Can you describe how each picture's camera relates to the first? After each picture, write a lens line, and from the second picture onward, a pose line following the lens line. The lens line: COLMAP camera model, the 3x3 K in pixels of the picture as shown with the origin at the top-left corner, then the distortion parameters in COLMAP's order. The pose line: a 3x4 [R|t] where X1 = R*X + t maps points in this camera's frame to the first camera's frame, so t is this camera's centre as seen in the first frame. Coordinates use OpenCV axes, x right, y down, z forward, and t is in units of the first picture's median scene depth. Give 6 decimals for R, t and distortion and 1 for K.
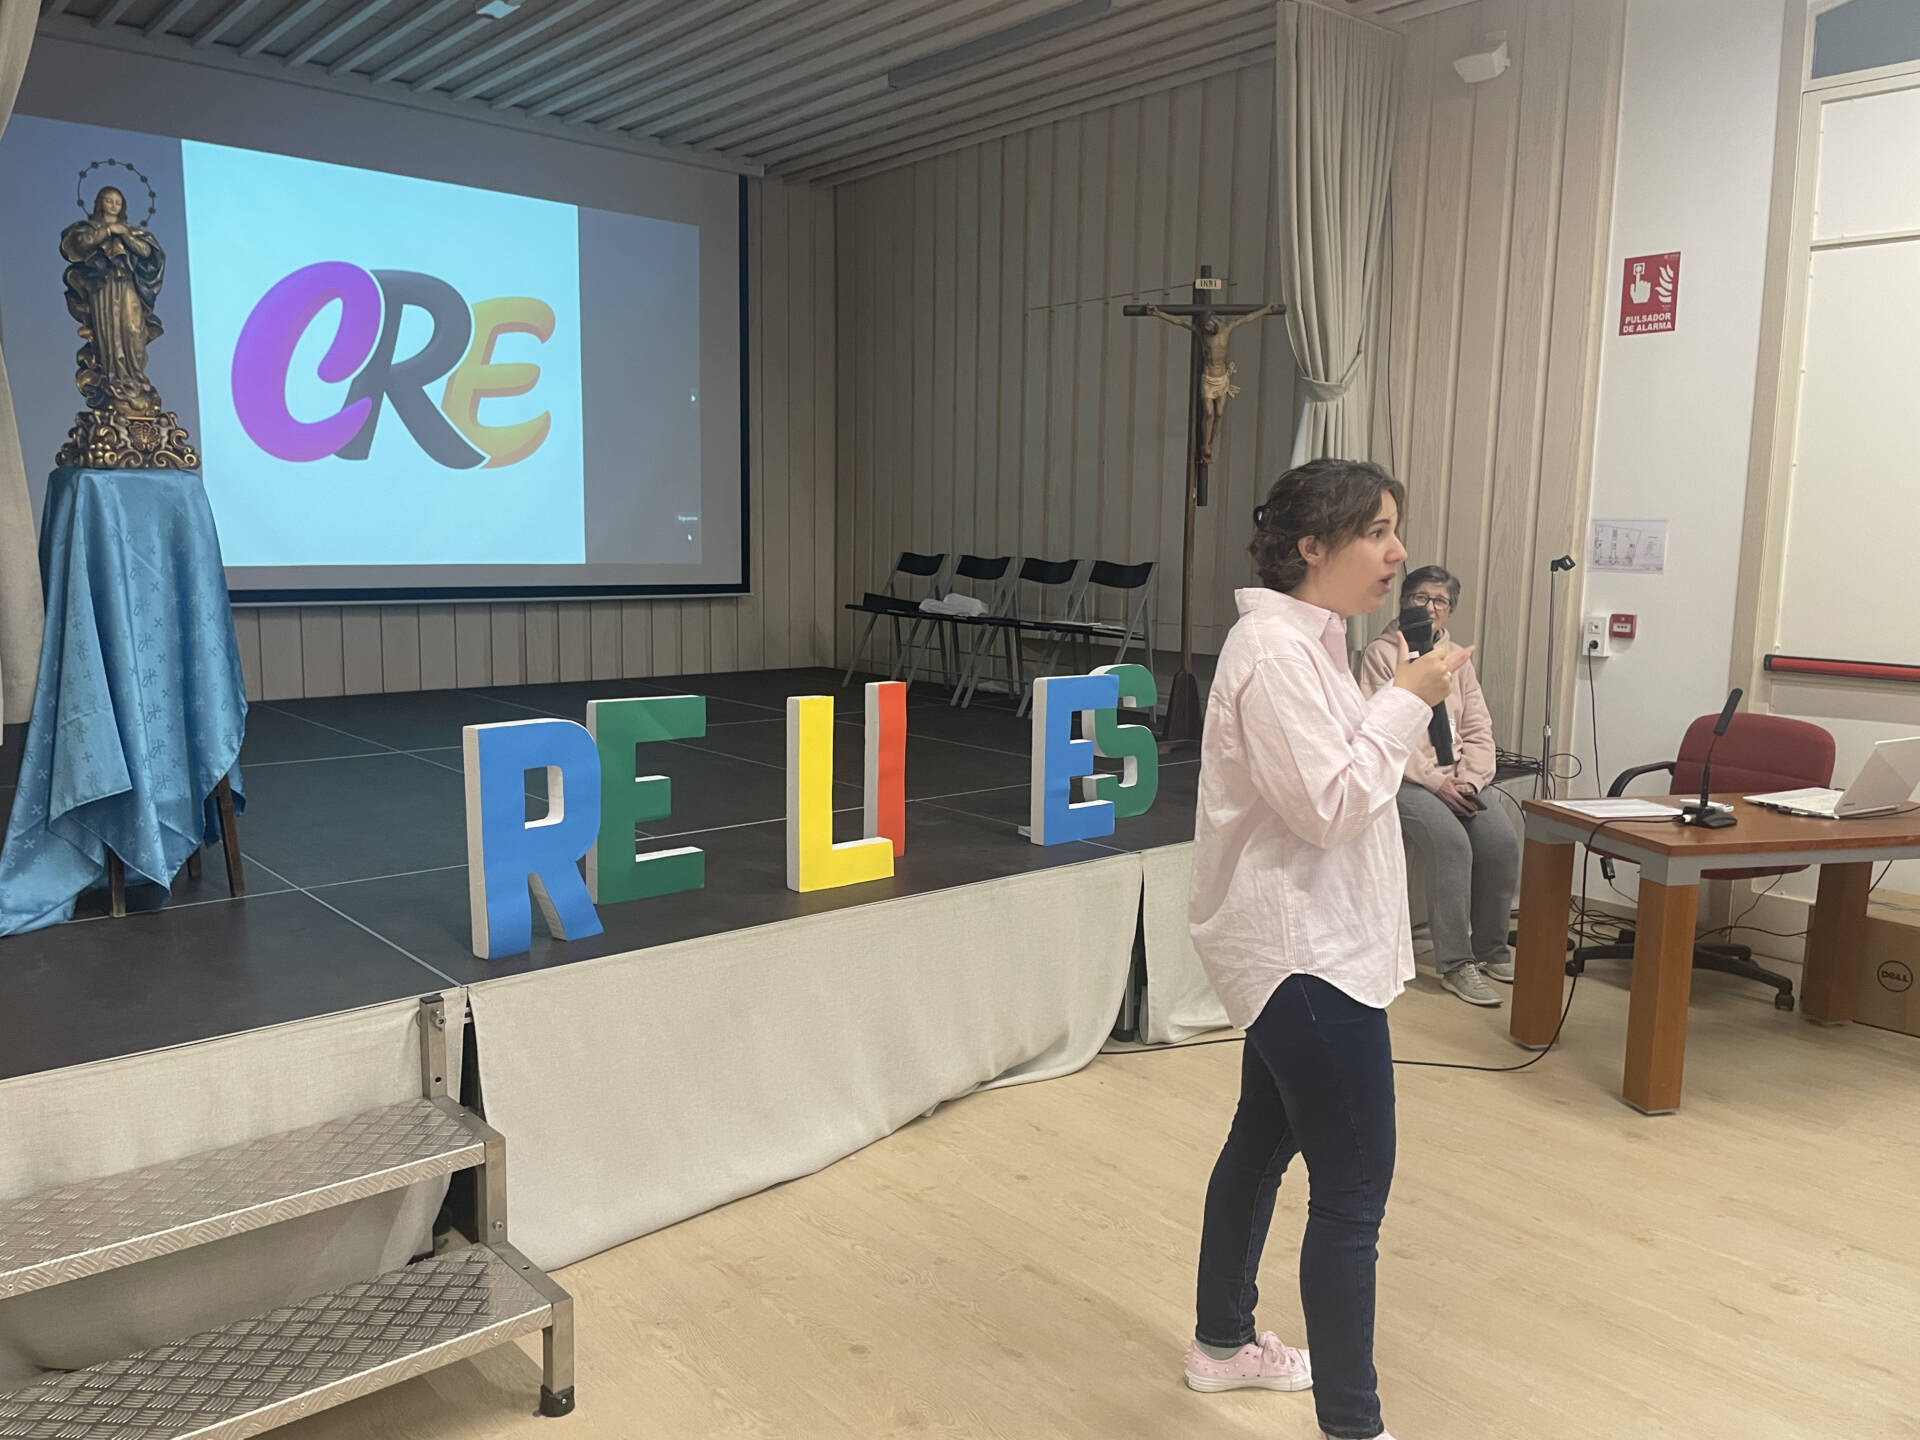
lens RADIAL K [[1429.2, 0, 987.0], [0, 1429.2, 713.0], [0, 0, 1]] dist [0.088022, -0.118633]
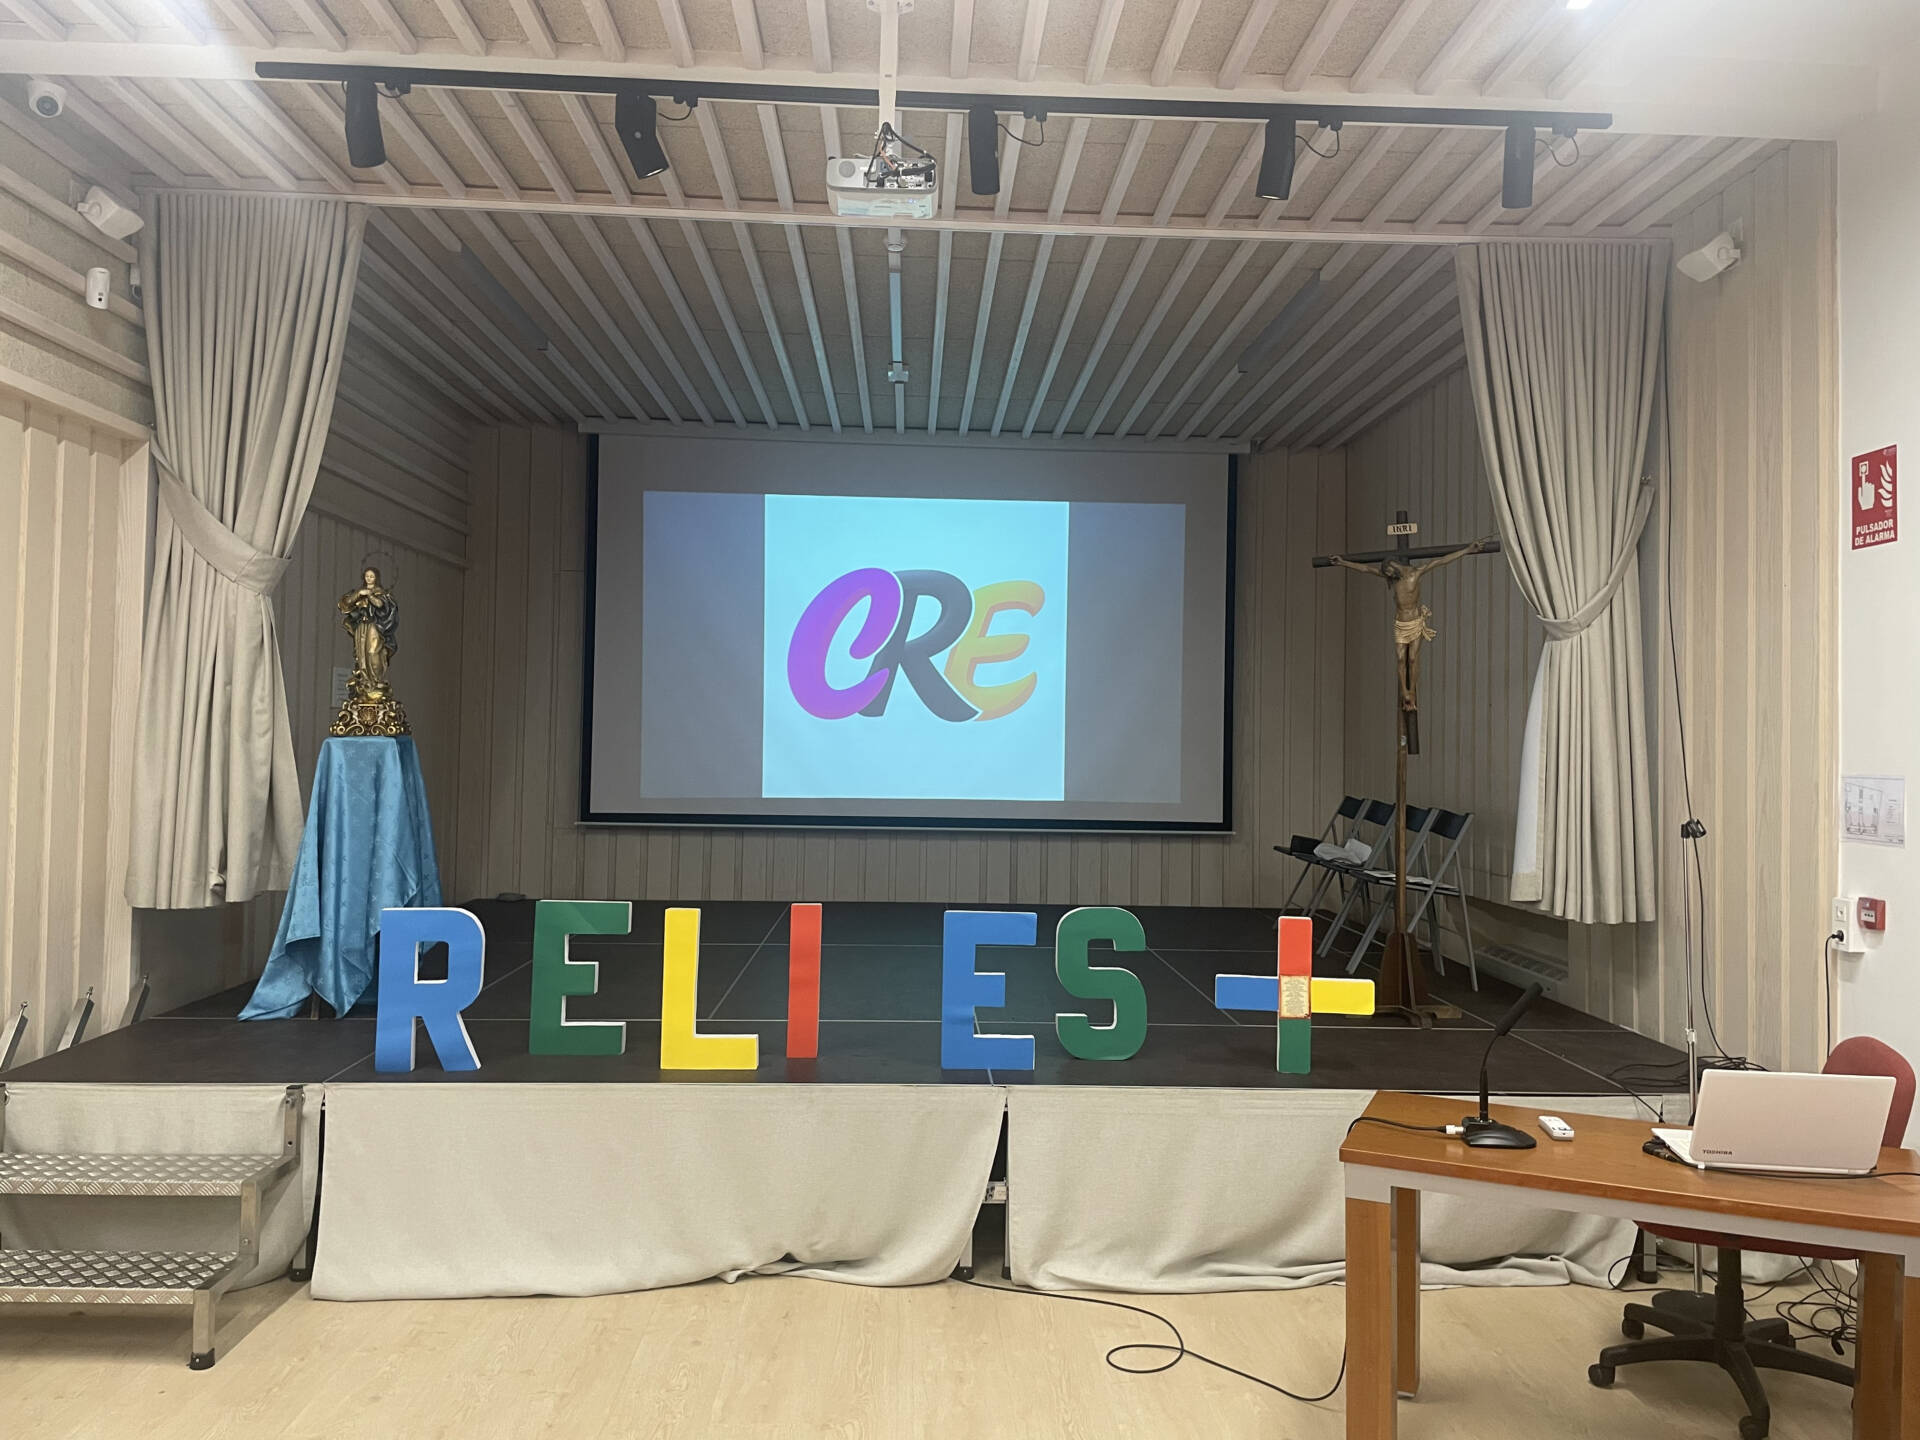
lens RADIAL K [[1429.2, 0, 987.0], [0, 1429.2, 713.0], [0, 0, 1]] dist [0.088022, -0.118633]
pose [[0.791930, -0.014771, -0.610433, 0.551497], [-0.085013, 0.987304, -0.134179, -0.022282], [0.604664, 0.158155, 0.780620, 0.096824]]
